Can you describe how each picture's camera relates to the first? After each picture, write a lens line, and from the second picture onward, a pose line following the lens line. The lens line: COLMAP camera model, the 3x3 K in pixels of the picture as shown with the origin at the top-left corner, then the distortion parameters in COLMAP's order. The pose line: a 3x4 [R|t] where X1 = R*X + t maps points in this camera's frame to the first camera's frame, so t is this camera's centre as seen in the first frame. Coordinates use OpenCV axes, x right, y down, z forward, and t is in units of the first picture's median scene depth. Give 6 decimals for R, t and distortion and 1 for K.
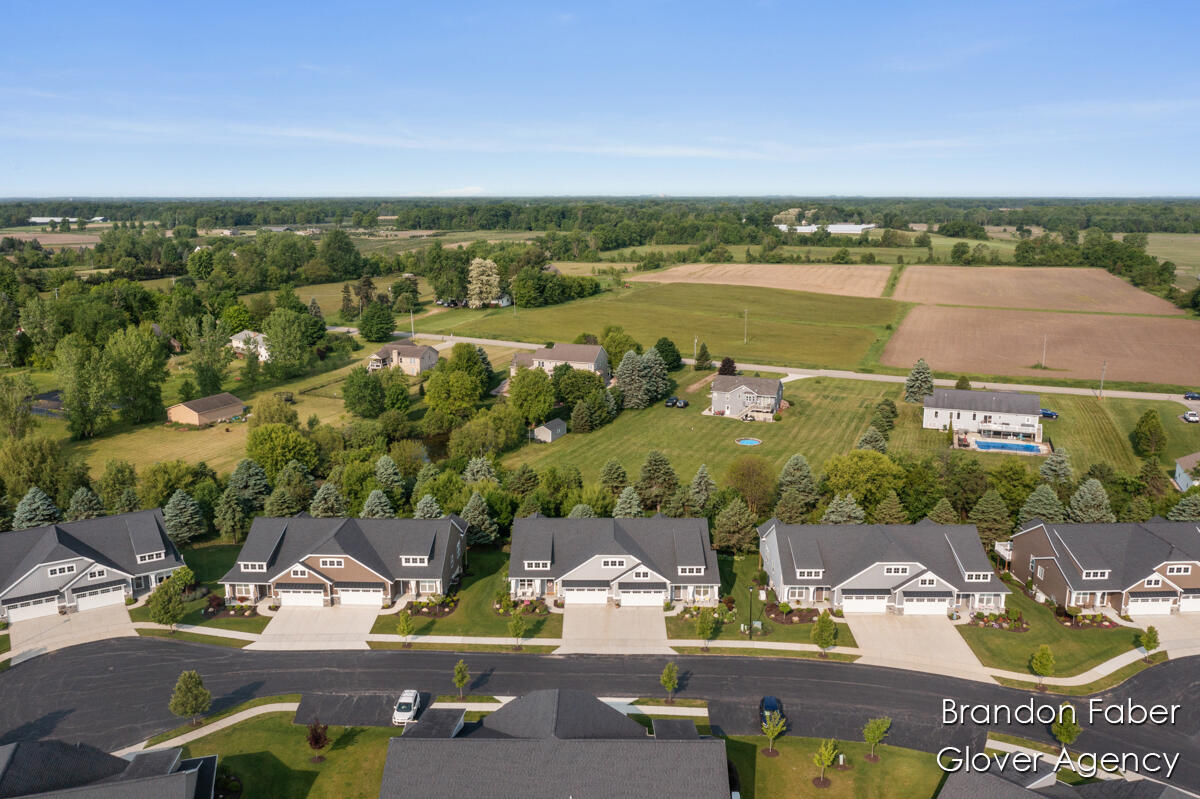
lens RADIAL K [[945.2, 0, 601.2], [0, 945.2, 396.4], [0, 0, 1]] dist [-0.026913, 0.003973]
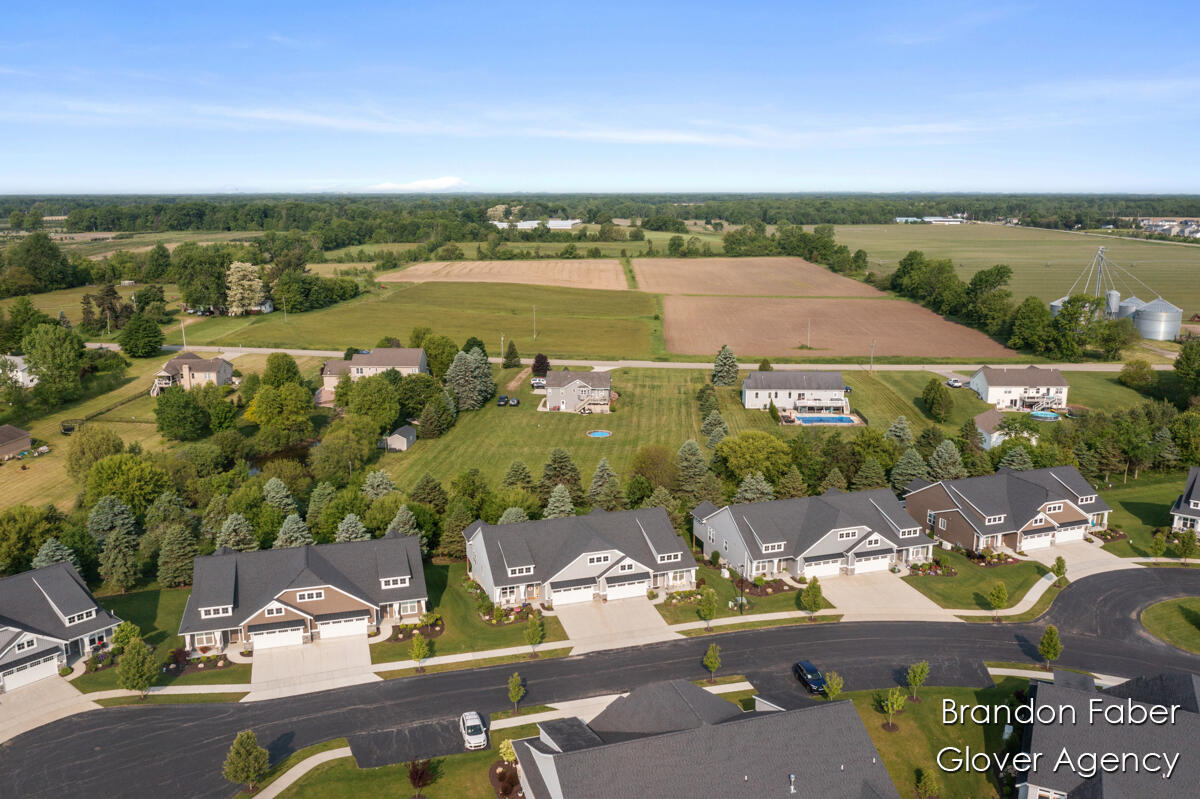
lens RADIAL K [[947.7, 0, 600.0], [0, 947.7, 399.5], [0, 0, 1]] dist [-0.024742, 0.004414]
pose [[0.948512, -0.067494, 0.309468, -0.154834], [0.065609, 0.997709, 0.016507, -0.005947], [-0.309873, 0.004647, 0.950767, 0.017949]]
